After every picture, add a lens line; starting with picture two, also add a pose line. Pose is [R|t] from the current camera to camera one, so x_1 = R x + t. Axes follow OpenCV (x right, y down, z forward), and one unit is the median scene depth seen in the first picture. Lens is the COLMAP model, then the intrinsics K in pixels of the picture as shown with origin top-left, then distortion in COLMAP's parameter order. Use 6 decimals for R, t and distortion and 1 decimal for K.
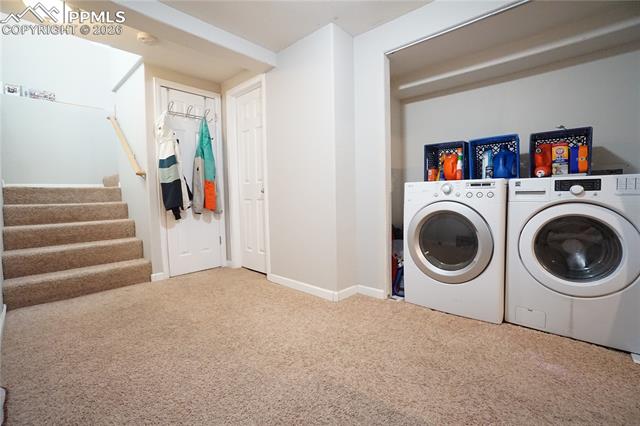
lens RADIAL K [[286.5, 0, 321.3], [0, 286.5, 211.2], [0, 0, 1]] dist [-0.034758, 0.004780]
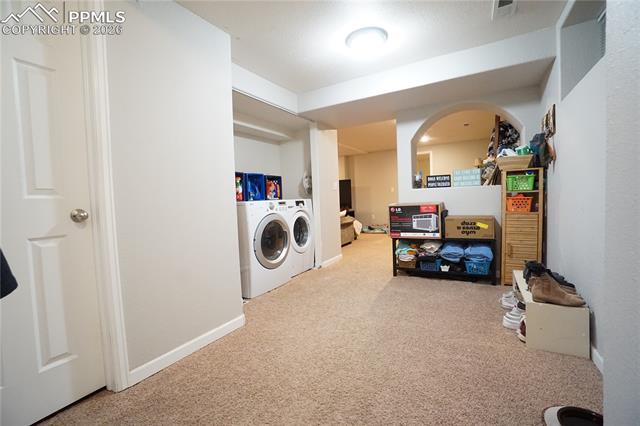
lens RADIAL K [[286.5, 0, 321.1], [0, 286.5, 215.6], [0, 0, 1]] dist [-0.034758, 0.004780]
pose [[-0.233298, -0.025066, 0.972082, -1.101805], [0.107650, 0.992857, 0.051438, -0.077541], [-0.966428, 0.116645, -0.228933, 1.107193]]
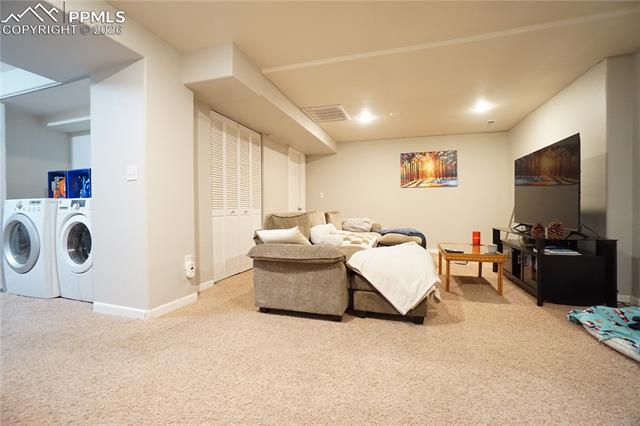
lens RADIAL K [[286.5, 0, 319.3], [0, 286.5, 209.5], [0, 0, 1]] dist [-0.034758, 0.004780]
pose [[0.907845, 0.004109, 0.419285, 1.216396], [0.020678, 0.998297, -0.054555, 0.047285], [-0.418795, 0.058198, 0.906214, -0.850541]]
